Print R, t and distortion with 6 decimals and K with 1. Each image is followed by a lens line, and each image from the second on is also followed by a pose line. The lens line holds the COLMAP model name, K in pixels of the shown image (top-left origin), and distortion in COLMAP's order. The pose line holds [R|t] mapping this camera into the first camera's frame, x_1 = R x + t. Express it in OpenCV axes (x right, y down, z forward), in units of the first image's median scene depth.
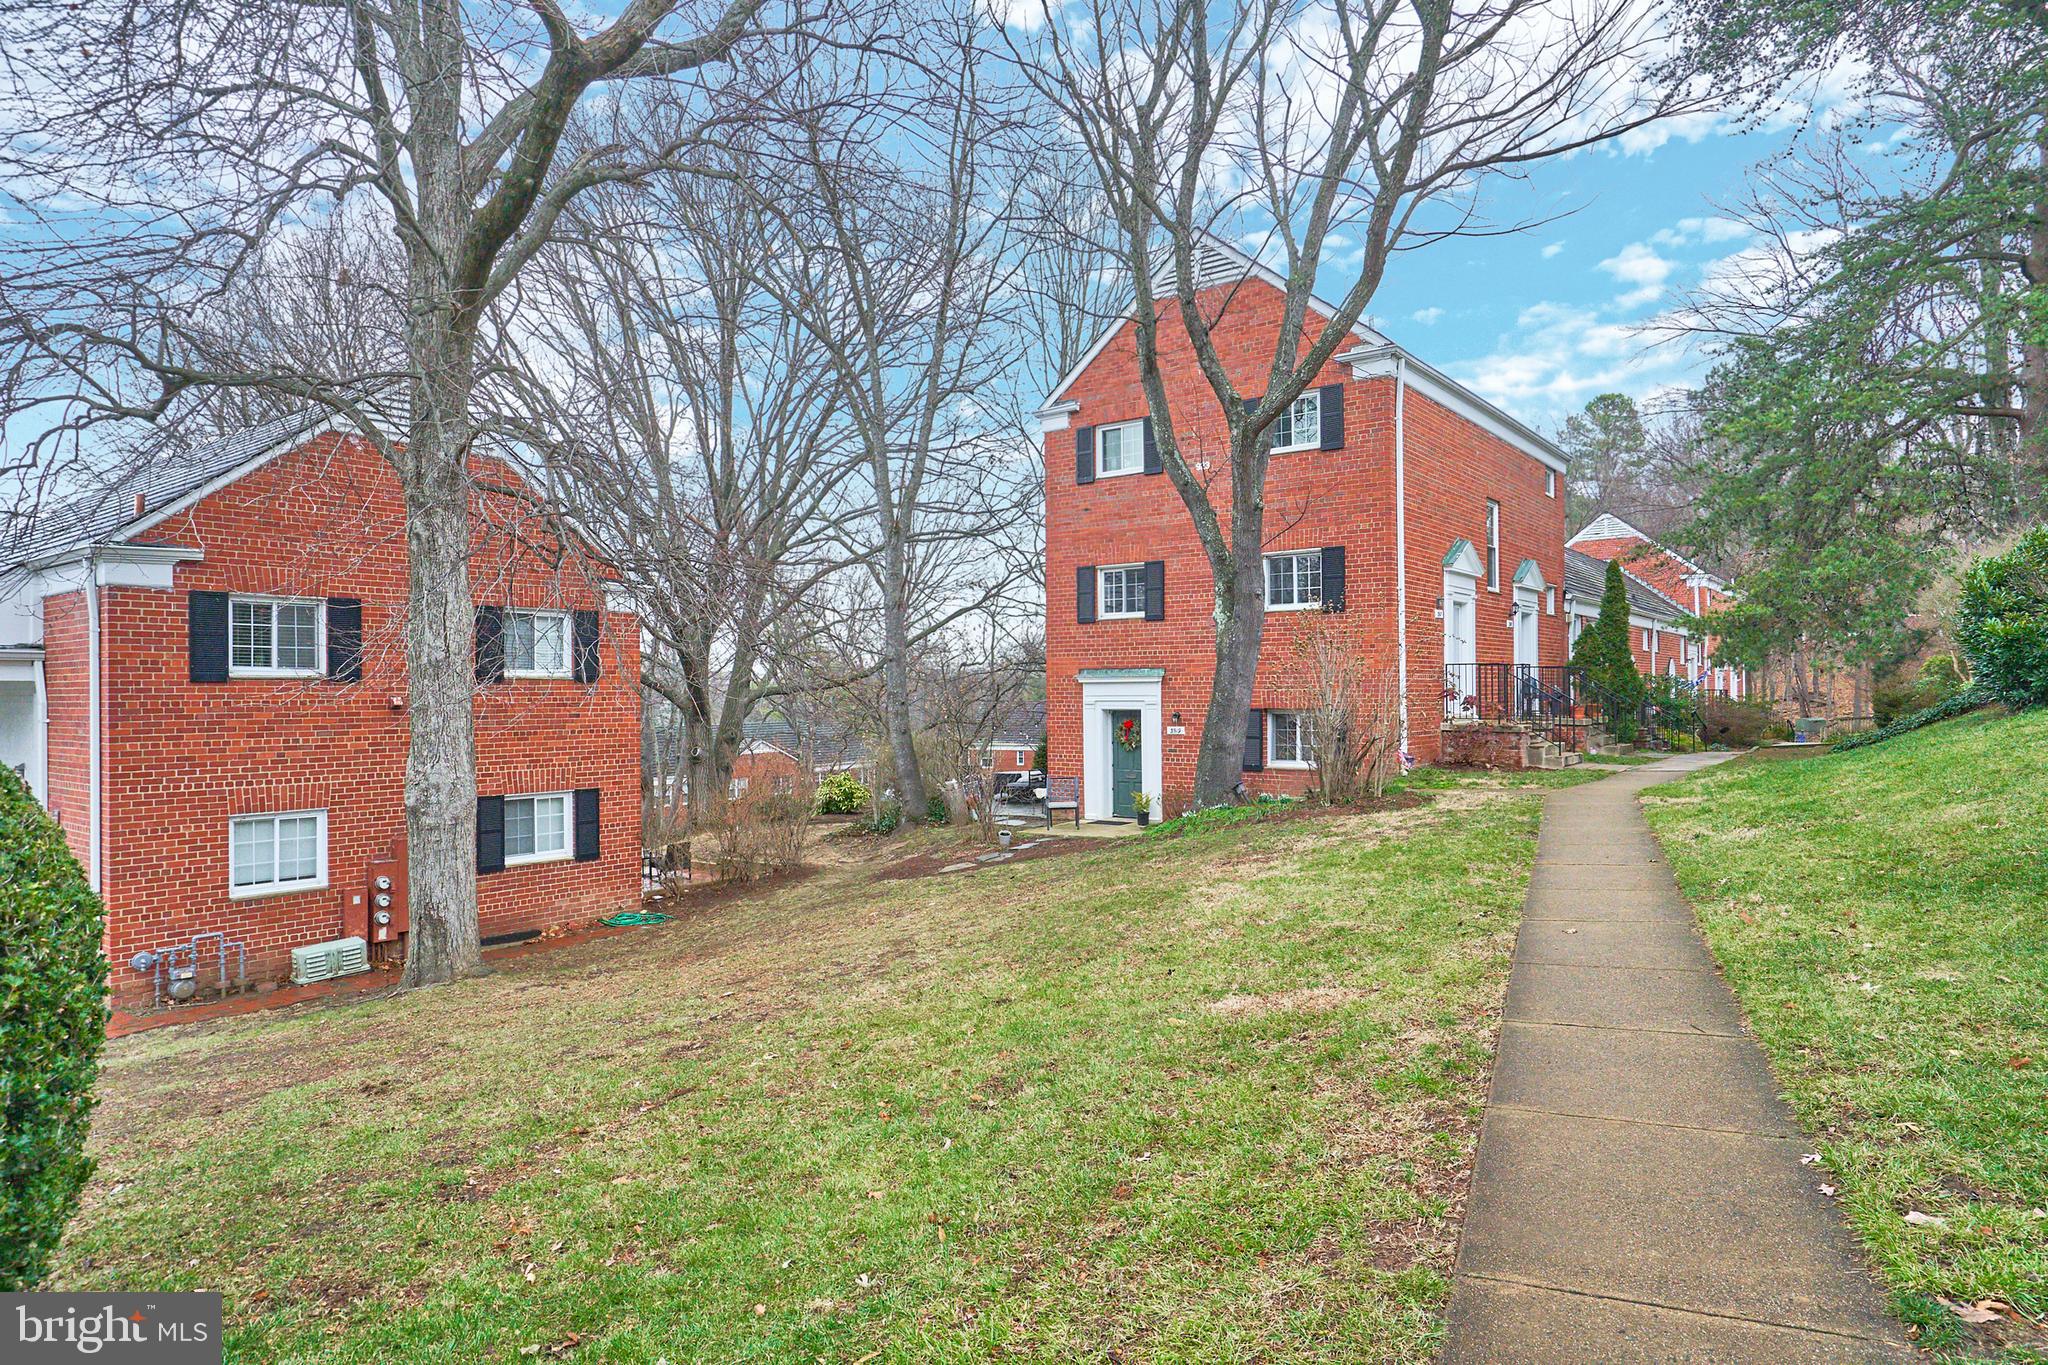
lens RADIAL K [[1189.0, 0, 1027.6], [0, 1189.0, 679.6], [0, 0, 1]] dist [-0.003563, 0.005188]
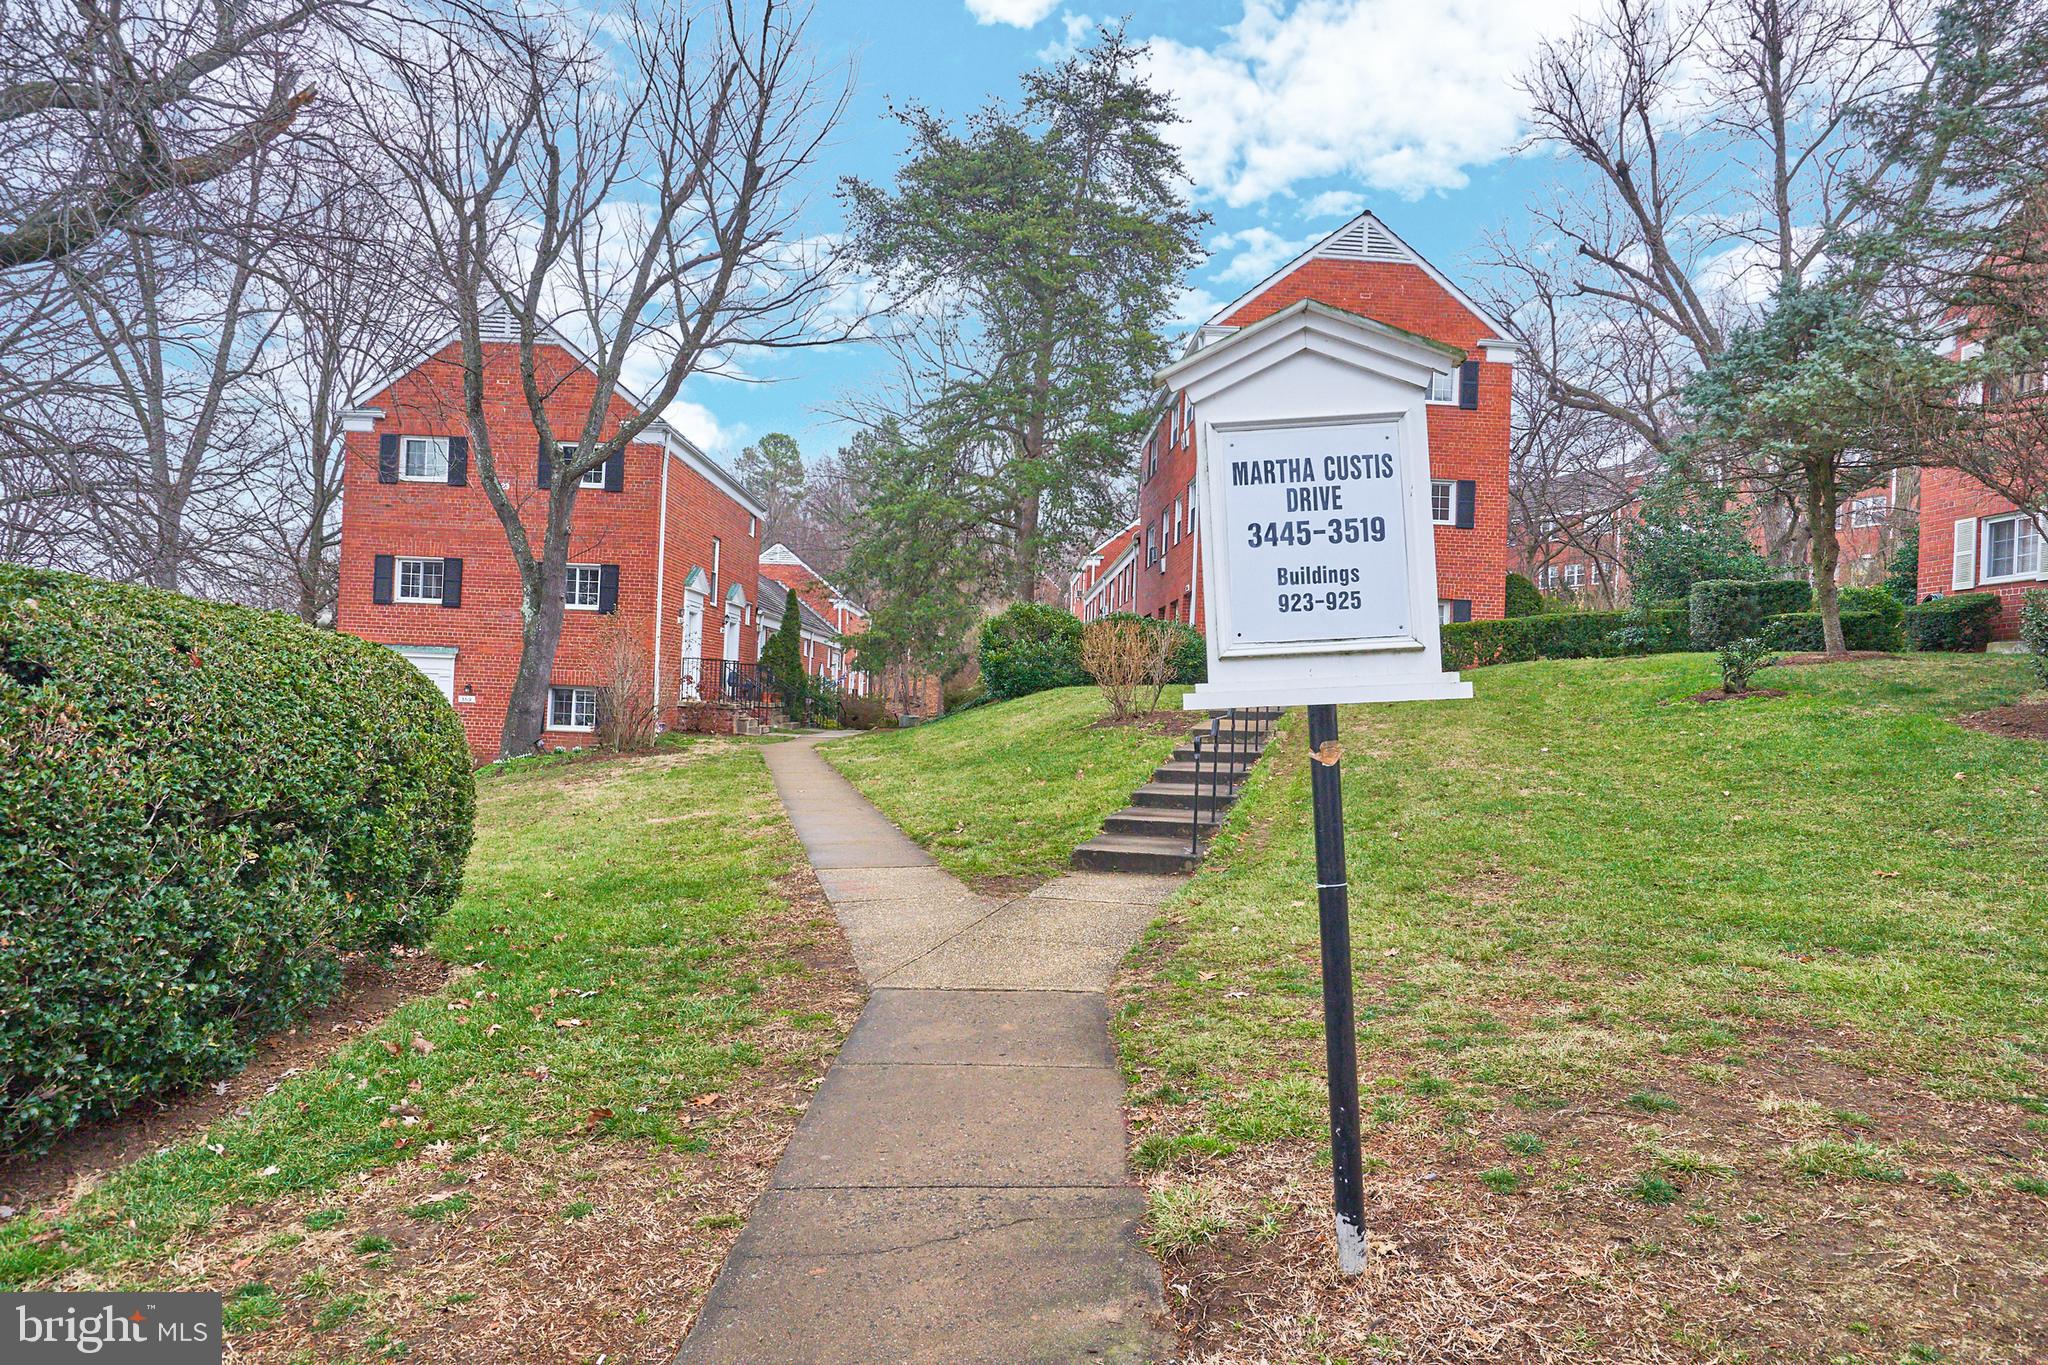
lens RADIAL K [[1189.0, 0, 1025.0], [0, 1189.0, 682.5], [0, 0, 1]] dist [-0.003563, 0.005188]
pose [[0.778312, 0.044828, 0.626276, -0.183855], [-0.050104, 0.998701, -0.009219, 0.007819], [-0.625876, -0.024204, 0.779547, -0.288726]]
